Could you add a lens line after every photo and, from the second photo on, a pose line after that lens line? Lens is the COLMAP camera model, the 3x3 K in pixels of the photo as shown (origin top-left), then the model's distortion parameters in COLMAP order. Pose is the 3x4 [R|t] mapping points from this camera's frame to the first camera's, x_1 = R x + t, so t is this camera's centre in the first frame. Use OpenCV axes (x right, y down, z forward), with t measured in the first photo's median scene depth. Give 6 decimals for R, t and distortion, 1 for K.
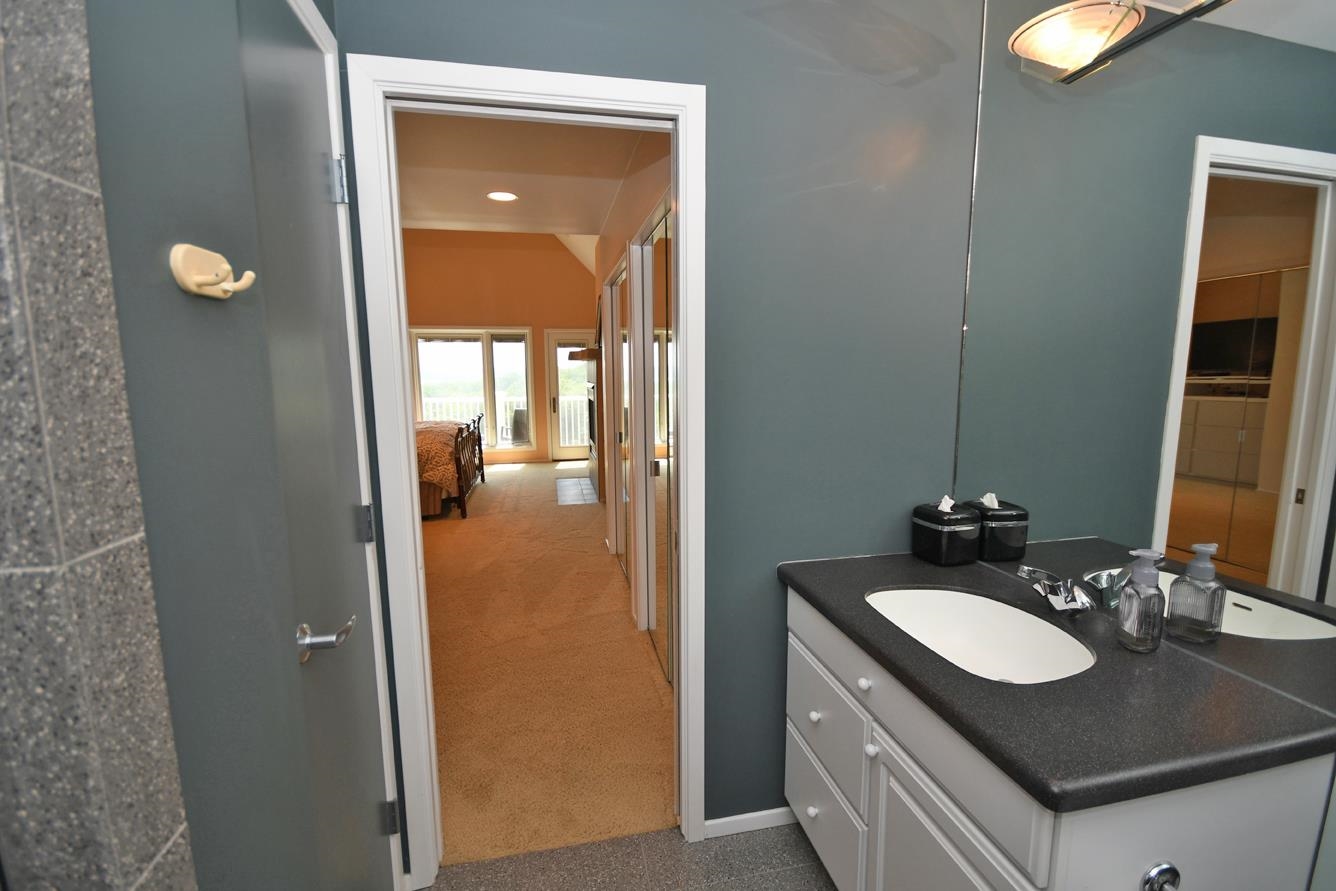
lens RADIAL K [[603.7, 0, 666.5], [0, 603.7, 457.6], [0, 0, 1]] dist [0.018593, -0.015270]
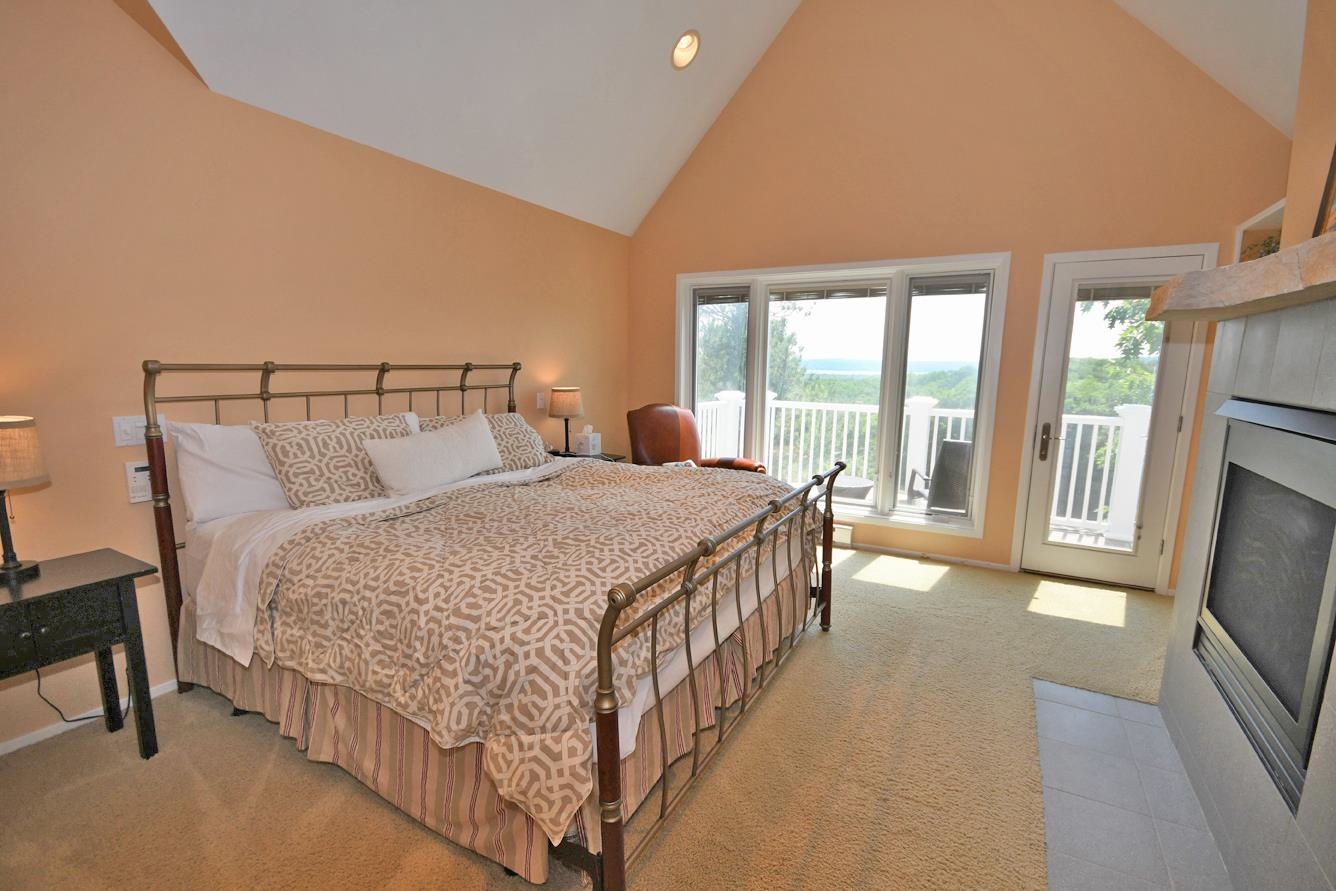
lens RADIAL K [[603.7, 0, 666.5], [0, 603.7, 457.6], [0, 0, 1]] dist [0.018593, -0.015270]
pose [[0.762743, 0.116778, -0.636070, -0.118446], [-0.108624, 0.992722, 0.052001, -0.069889], [0.637514, 0.029429, 0.769877, 0.520315]]
